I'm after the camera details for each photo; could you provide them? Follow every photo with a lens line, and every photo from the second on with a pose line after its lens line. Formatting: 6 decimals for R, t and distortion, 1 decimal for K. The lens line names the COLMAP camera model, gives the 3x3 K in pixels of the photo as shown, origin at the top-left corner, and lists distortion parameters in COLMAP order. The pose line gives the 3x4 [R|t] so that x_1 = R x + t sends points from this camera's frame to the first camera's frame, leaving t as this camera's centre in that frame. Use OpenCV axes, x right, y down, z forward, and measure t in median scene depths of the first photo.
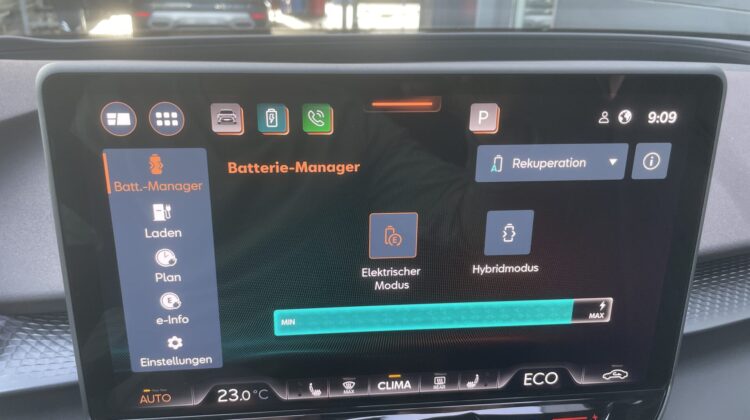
lens RADIAL K [[590.4, 0, 372.5], [0, 590.4, 213.6], [0, 0, 1]] dist [0.046808, -0.093619]
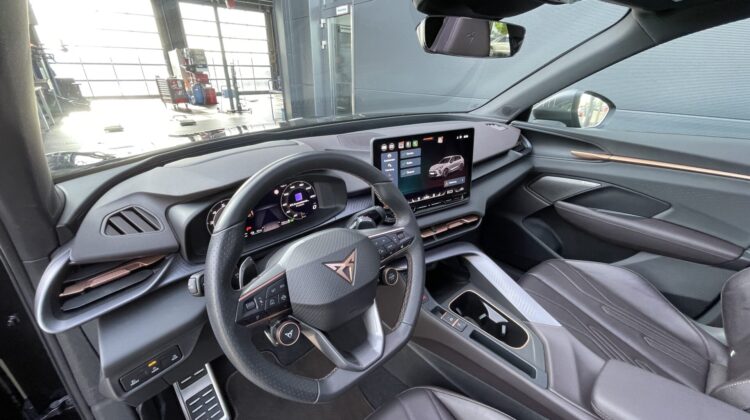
lens RADIAL K [[307.2, 0, 369.5], [0, 307.2, 210.1], [0, 0, 1]] dist [-0.000334, -0.000034]
pose [[0.919237, -0.186236, 0.346870, -1.299850], [0.174106, 0.982505, 0.066114, 0.147246], [-0.353114, -0.000383, 0.935580, -1.205543]]
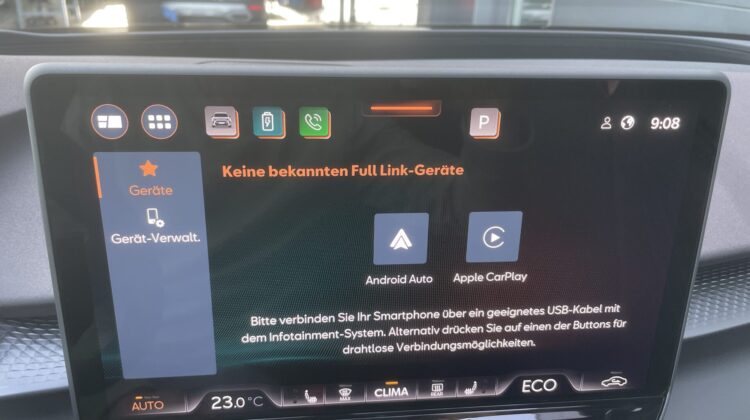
lens RADIAL K [[590.4, 0, 375.6], [0, 590.4, 213.0], [0, 0, 1]] dist [0.046808, -0.093619]
pose [[0.999916, 0.006095, 0.011406, -0.002304], [-0.006215, 0.999926, 0.010472, -0.018742], [-0.011342, -0.010542, 0.999880, 0.017920]]
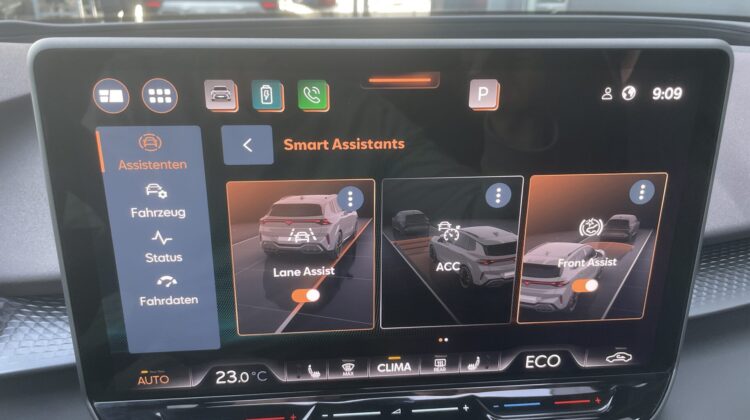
lens RADIAL K [[590.4, 0, 377.0], [0, 590.4, 212.6], [0, 0, 1]] dist [0.046808, -0.093619]
pose [[0.999922, -0.001345, -0.012442, 0.021029], [0.001531, 0.999887, 0.014932, 0.016487], [0.012420, -0.014949, 0.999811, 0.014608]]
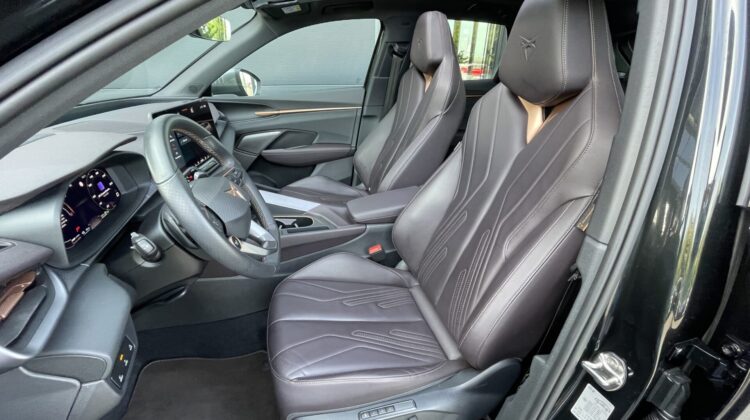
lens RADIAL K [[307.2, 0, 374.8], [0, 307.2, 213.9], [0, 0, 1]] dist [-0.000334, -0.000034]
pose [[0.042961, -0.474759, 0.879067, -2.787908], [0.390407, 0.817897, 0.422643, 0.109745], [-0.919639, 0.325037, 0.220487, -1.039810]]
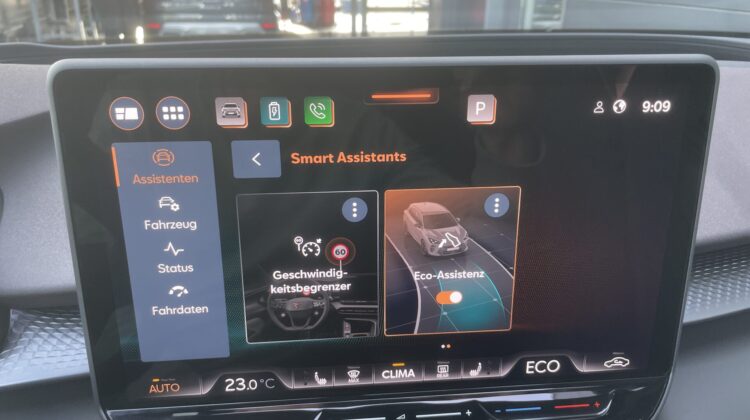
lens RADIAL K [[590.4, 0, 377.6], [0, 590.4, 212.3], [0, 0, 1]] dist [0.046808, -0.093619]
pose [[0.999873, -0.011408, -0.011087, 0.015987], [0.011240, 0.999823, -0.015093, 0.027324], [0.011257, 0.014967, 0.999825, -0.022538]]
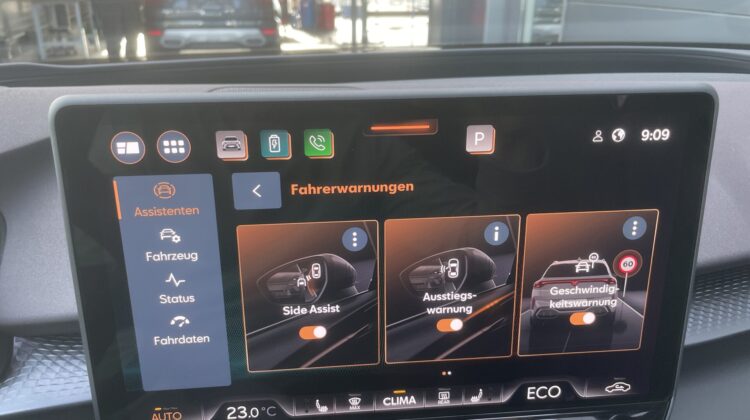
lens RADIAL K [[590.4, 0, 375.1], [0, 590.4, 213.8], [0, 0, 1]] dist [0.046808, -0.093619]
pose [[0.999695, -0.017316, -0.017595, 0.018786], [0.016982, 0.999676, -0.018963, -0.013527], [0.017917, 0.018658, 0.999665, -0.026833]]
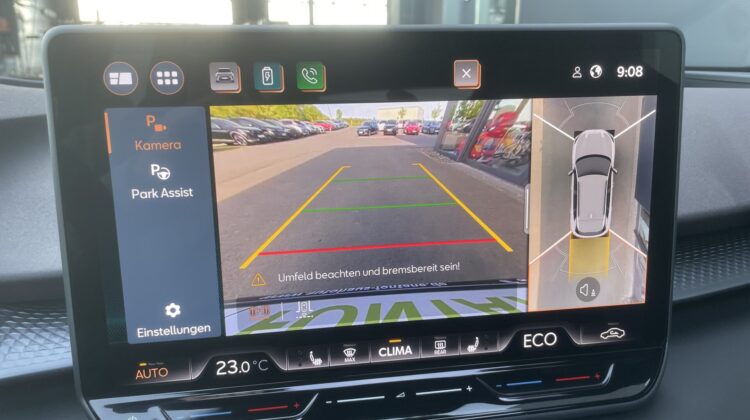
lens RADIAL K [[590.4, 0, 370.0], [0, 590.4, 215.0], [0, 0, 1]] dist [0.046808, -0.093619]
pose [[0.998039, -0.045119, 0.043394, -0.038378], [0.050914, 0.988364, -0.143335, 0.206099], [-0.036422, 0.145263, 0.988722, -0.010901]]
